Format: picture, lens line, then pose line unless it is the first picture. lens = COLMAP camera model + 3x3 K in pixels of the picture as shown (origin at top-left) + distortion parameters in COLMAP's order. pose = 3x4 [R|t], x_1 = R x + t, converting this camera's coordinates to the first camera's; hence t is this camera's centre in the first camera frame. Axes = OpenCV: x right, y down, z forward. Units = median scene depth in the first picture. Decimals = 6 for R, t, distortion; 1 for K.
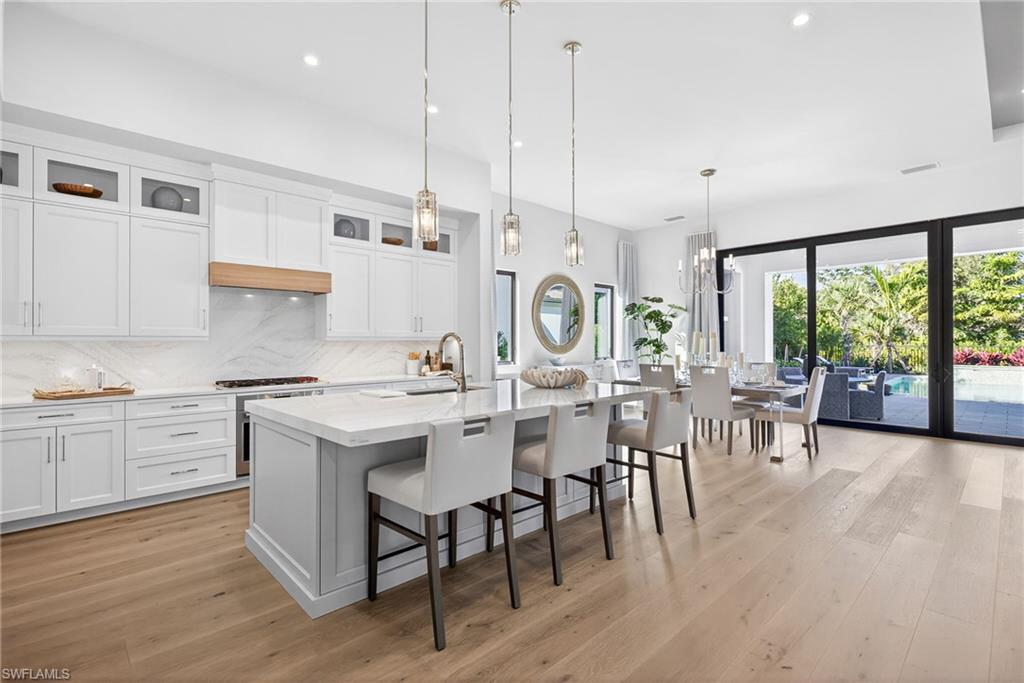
lens RADIAL K [[471.4, 0, 513.6], [0, 471.4, 338.9], [0, 0, 1]] dist [0.000115, 0.000125]
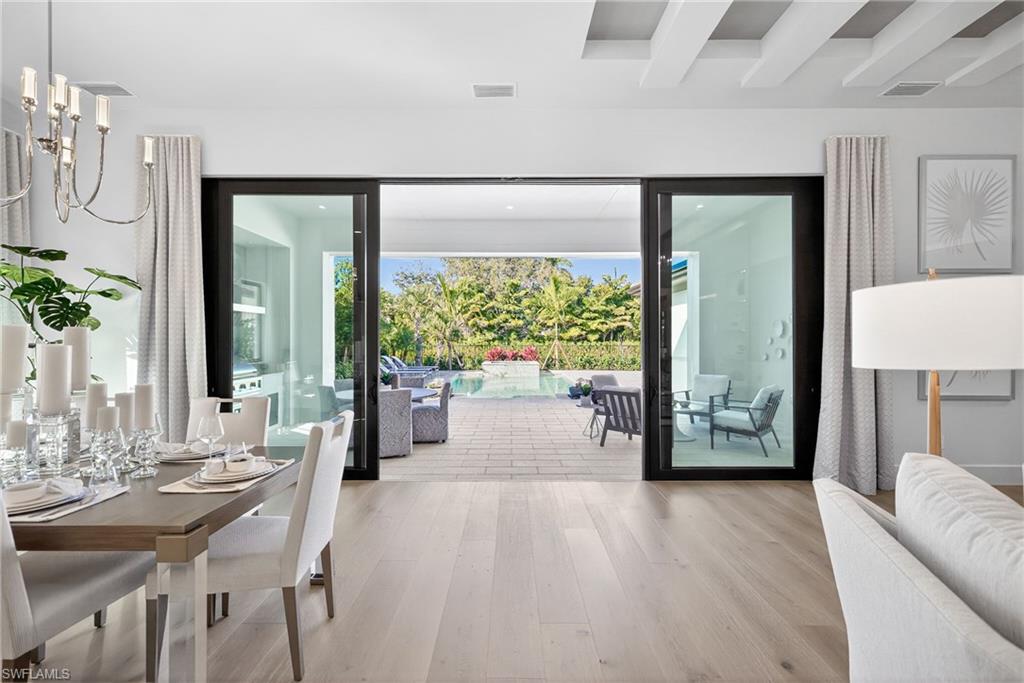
lens RADIAL K [[471.4, 0, 512.2], [0, 471.4, 340.5], [0, 0, 1]] dist [0.000115, 0.000125]
pose [[0.691671, 0.004055, 0.722201, 0.072947], [-0.008690, 0.999959, 0.002708, -0.001456], [-0.722160, -0.008149, 0.691678, 0.095408]]
